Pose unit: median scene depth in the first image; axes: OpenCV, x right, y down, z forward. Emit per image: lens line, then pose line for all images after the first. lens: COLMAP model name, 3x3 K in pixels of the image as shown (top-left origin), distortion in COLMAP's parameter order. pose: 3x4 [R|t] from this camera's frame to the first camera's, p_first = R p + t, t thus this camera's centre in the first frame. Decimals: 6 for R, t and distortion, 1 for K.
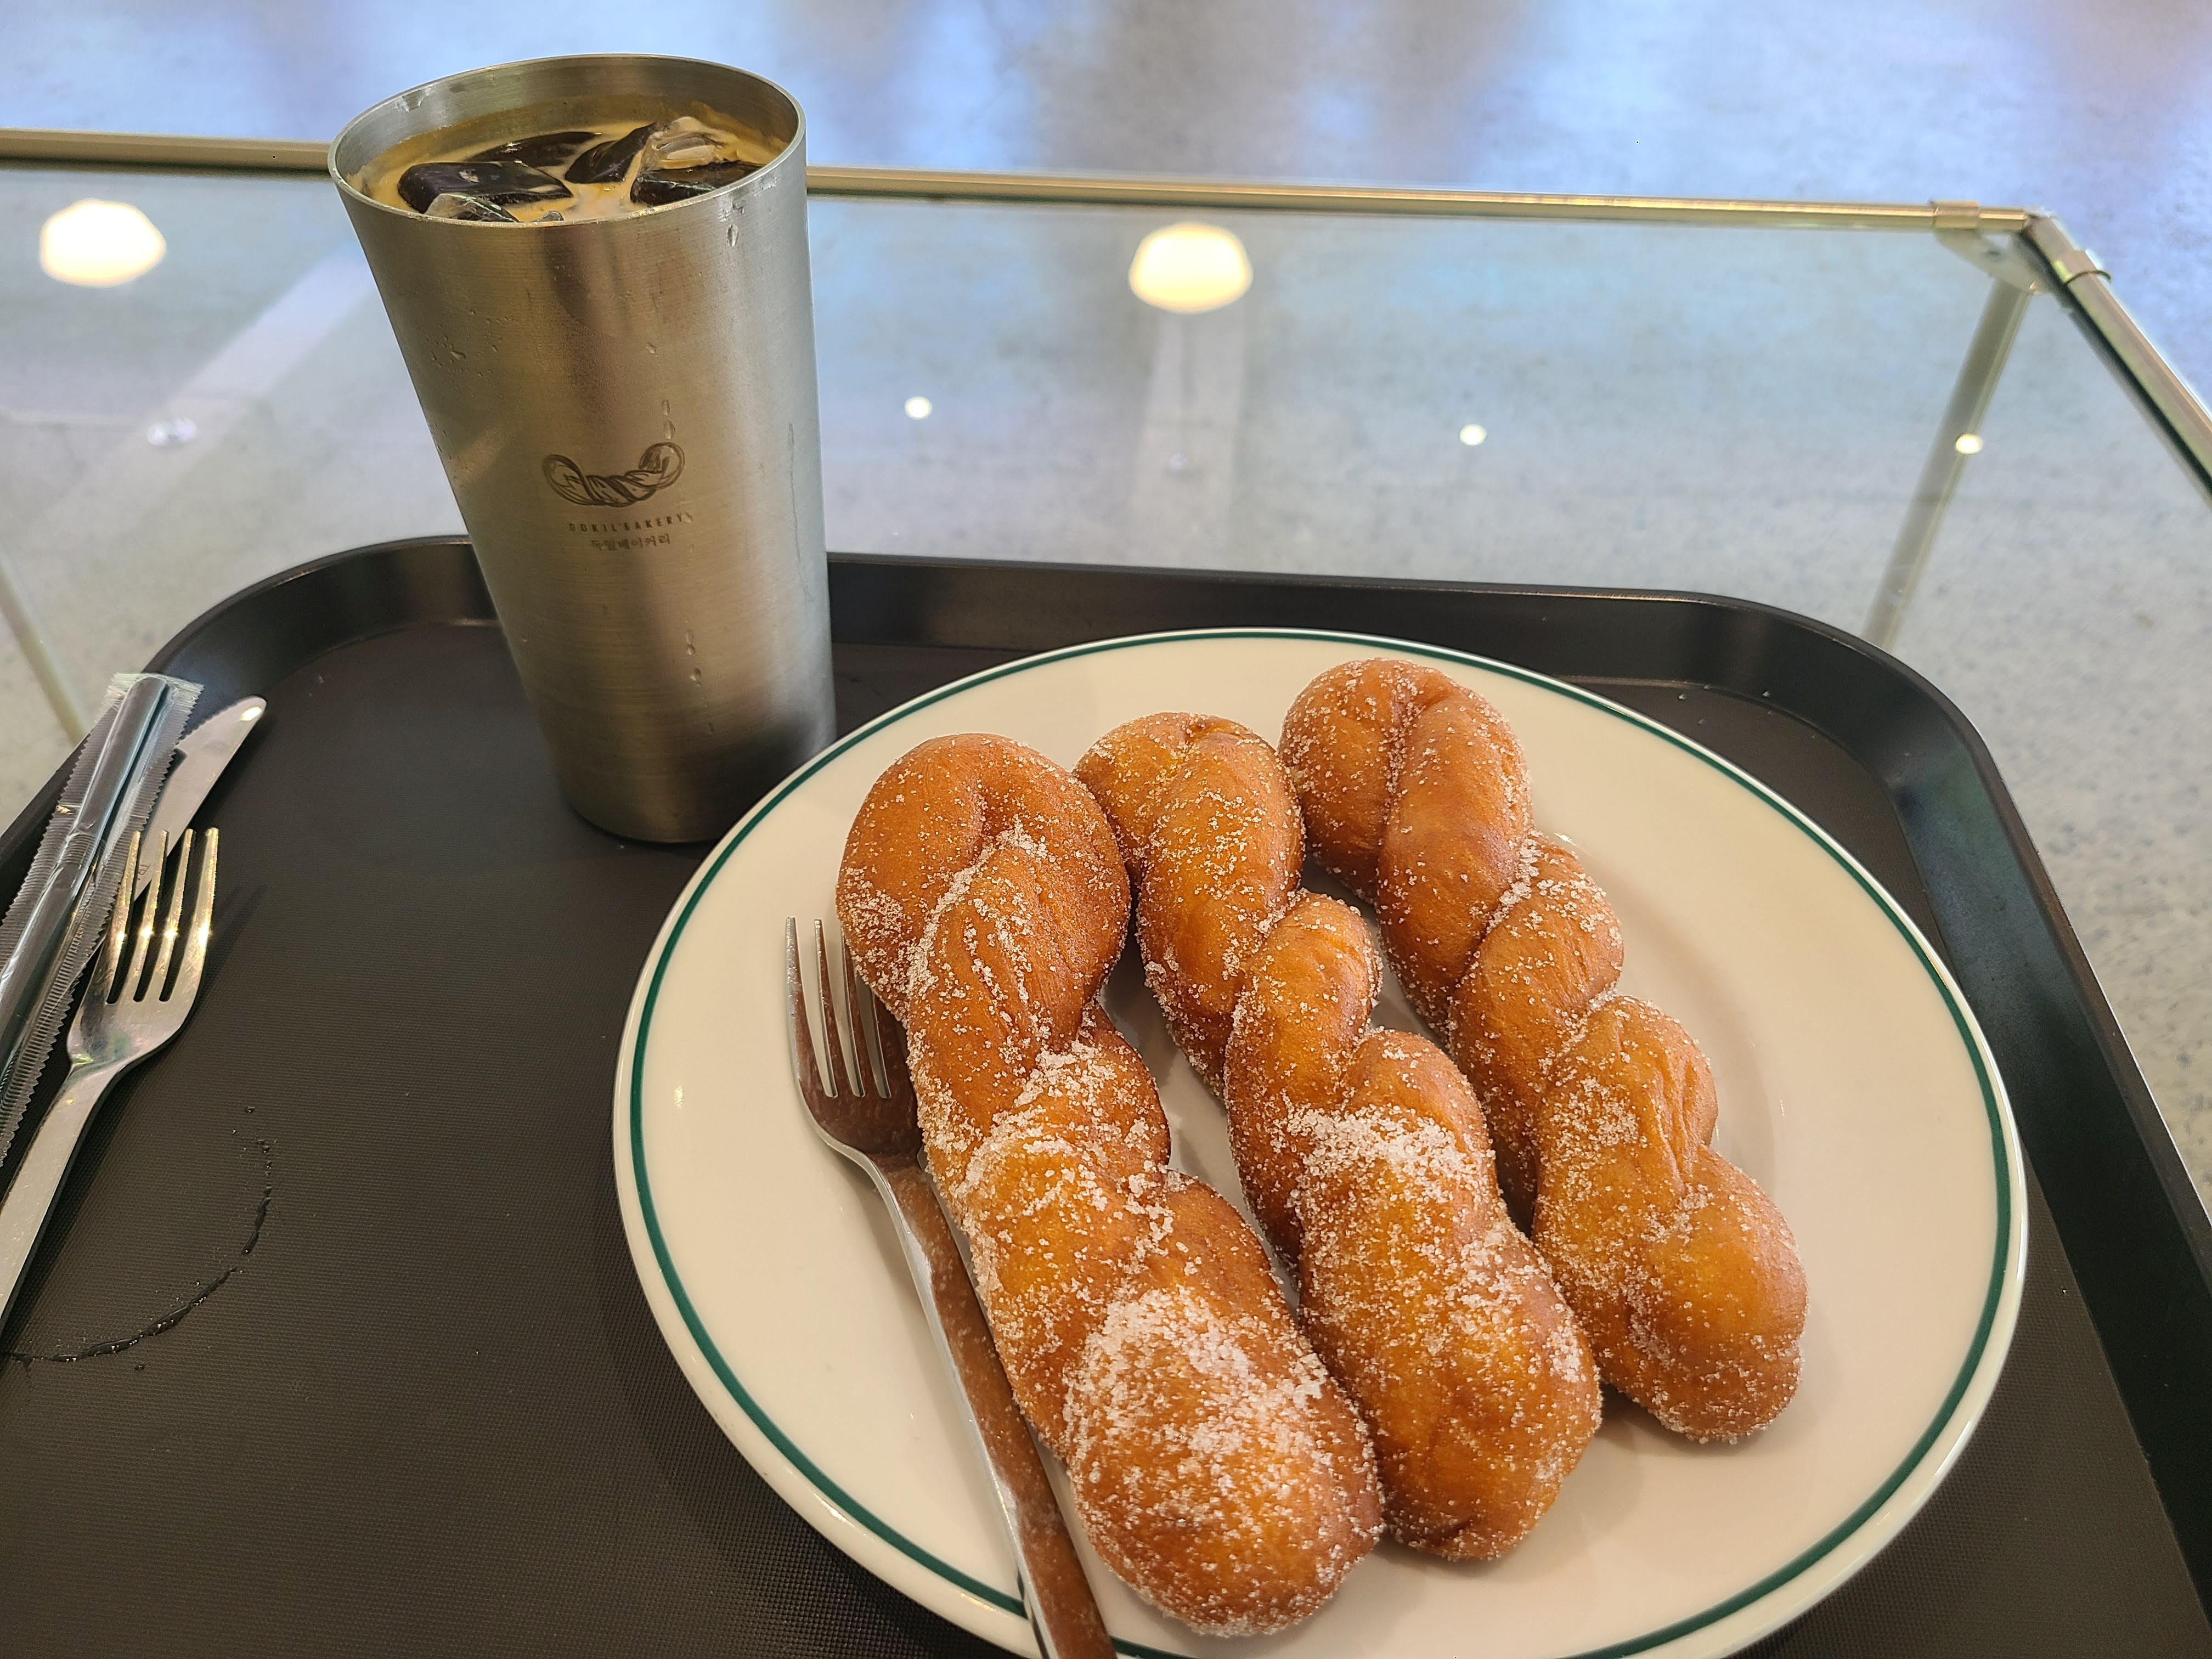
lens RADIAL K [[1697.6, 0, 1106.0], [0, 1697.6, 829.5], [0, 0, 1]] dist [0.045732, 0.000279]
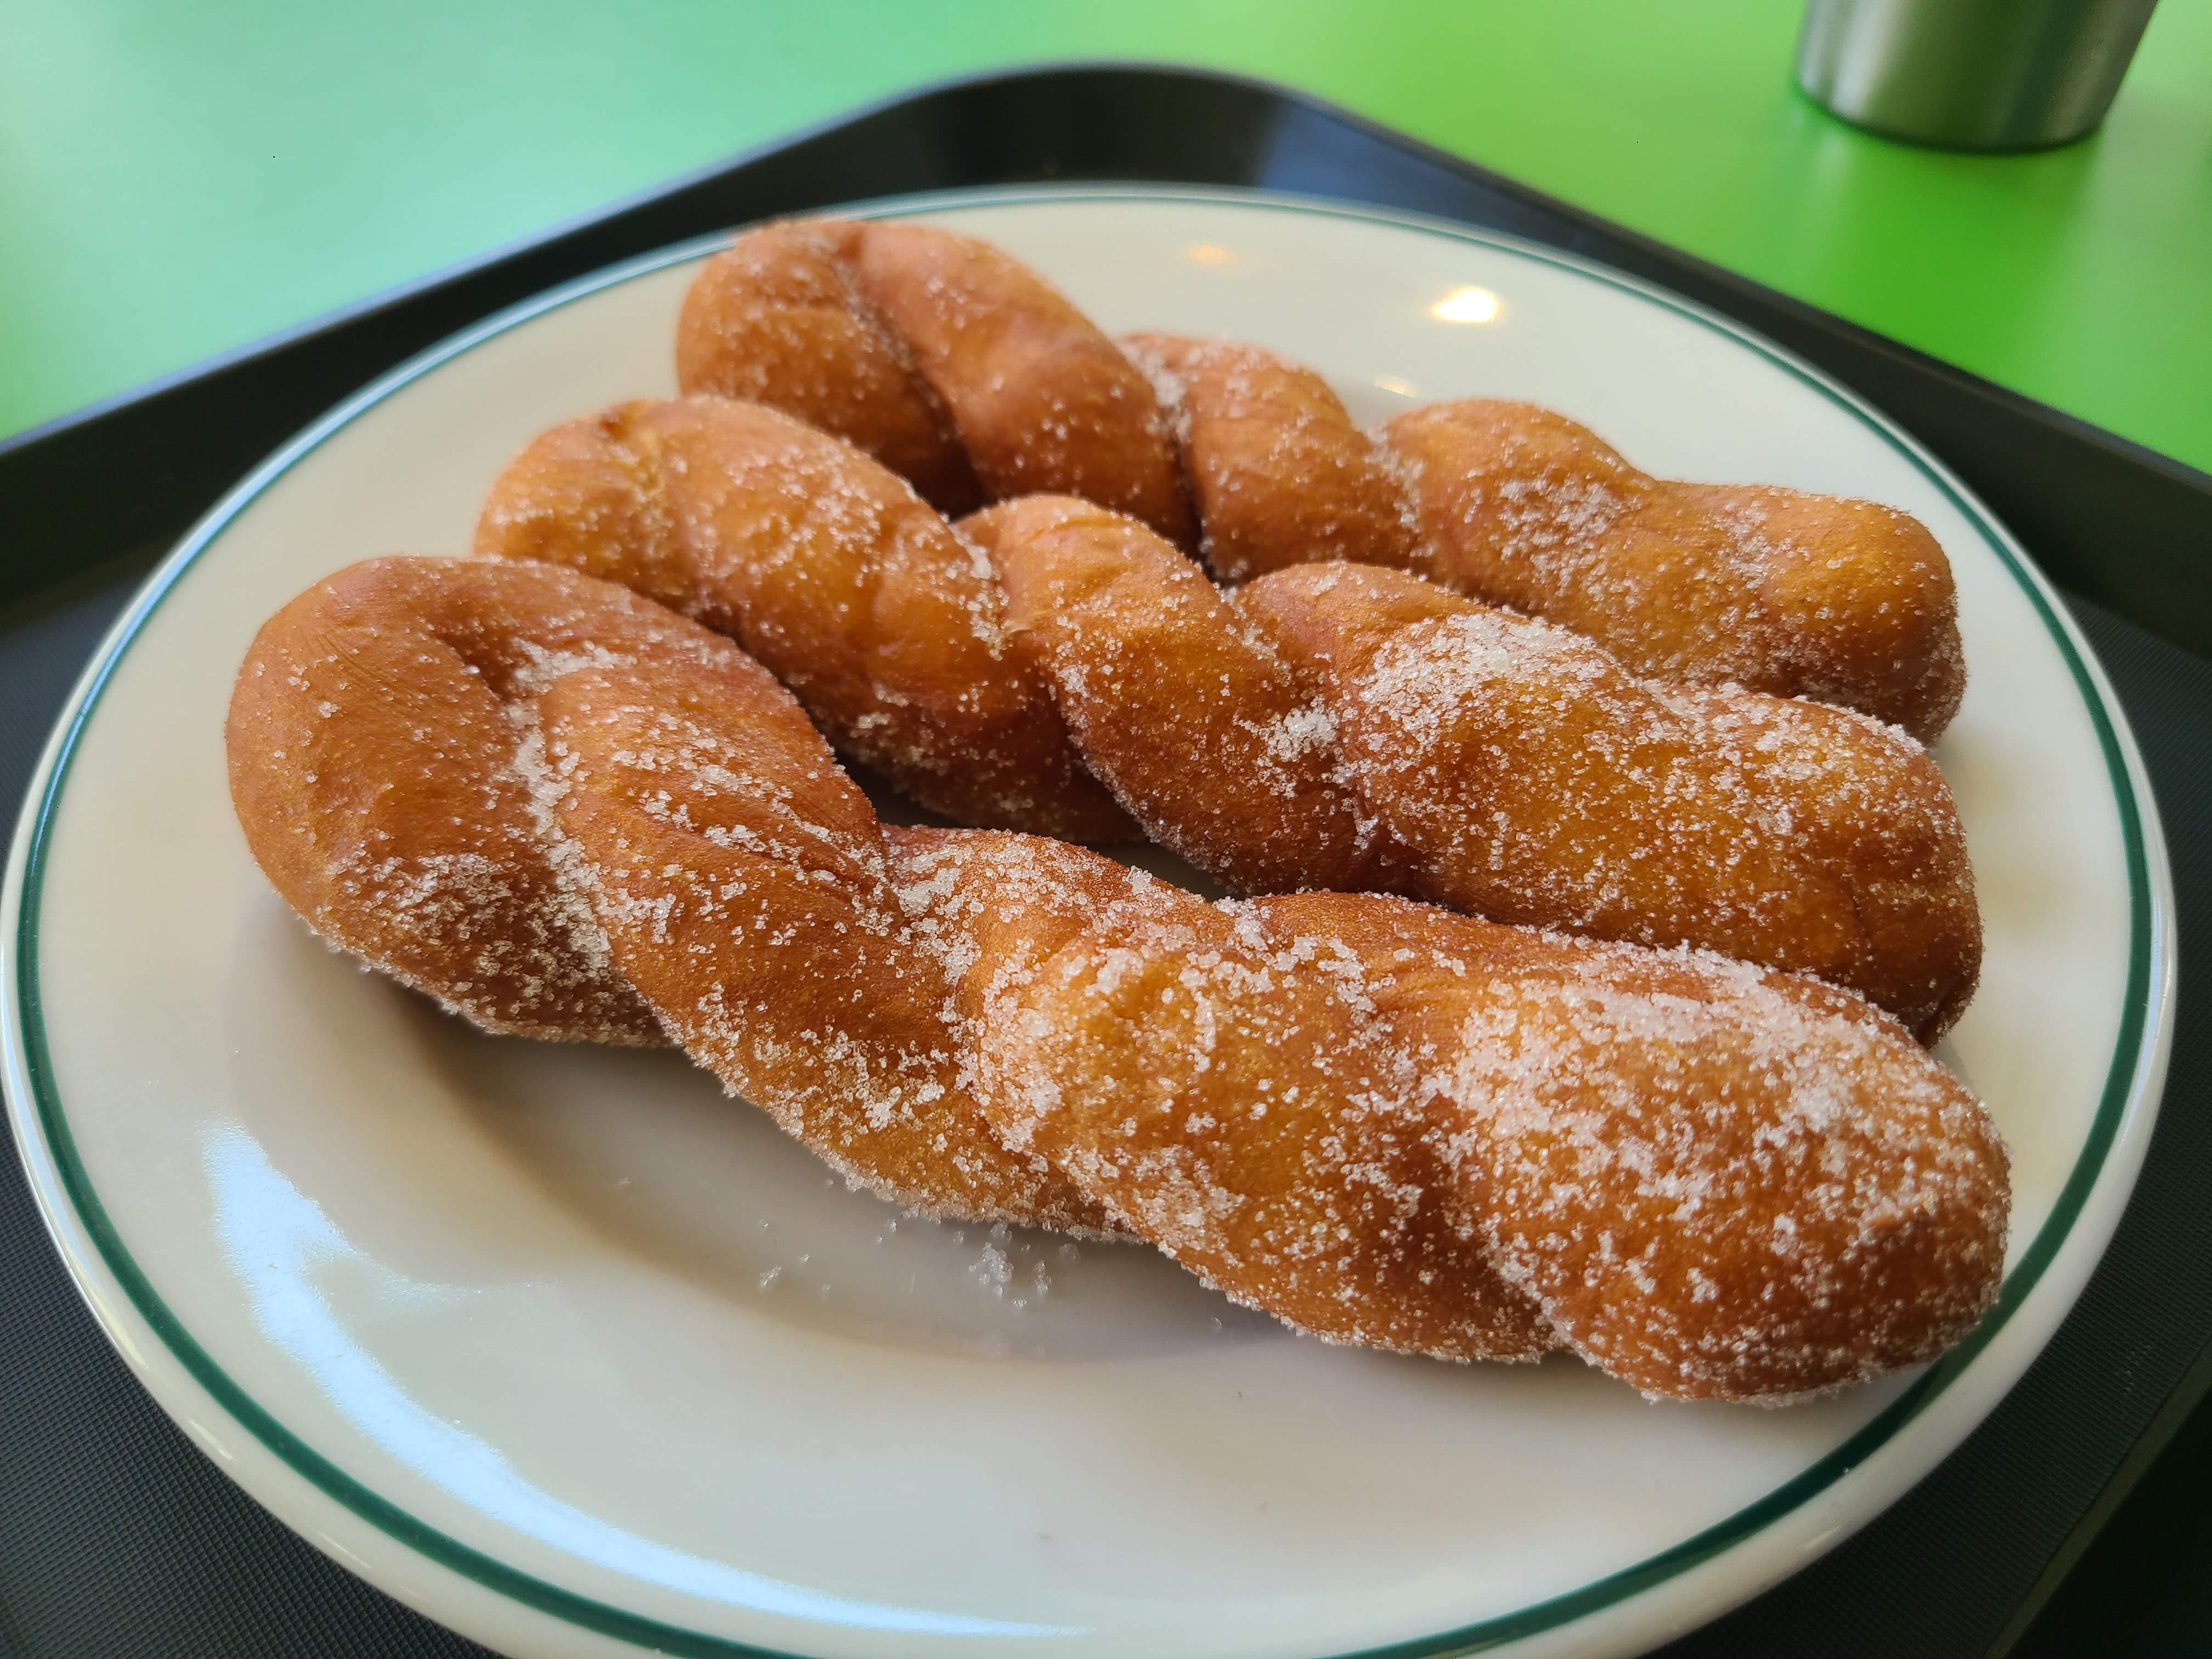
lens RADIAL K [[1773.2, 0, 1106.0], [0, 1773.2, 829.5], [0, 0, 1]] dist [-0.011548, 0.000319]
pose [[0.690874, -0.547874, 0.471727, -0.292636], [0.506437, 0.832391, 0.225048, 0.014902], [-0.515959, 0.083420, 0.852542, 0.507929]]
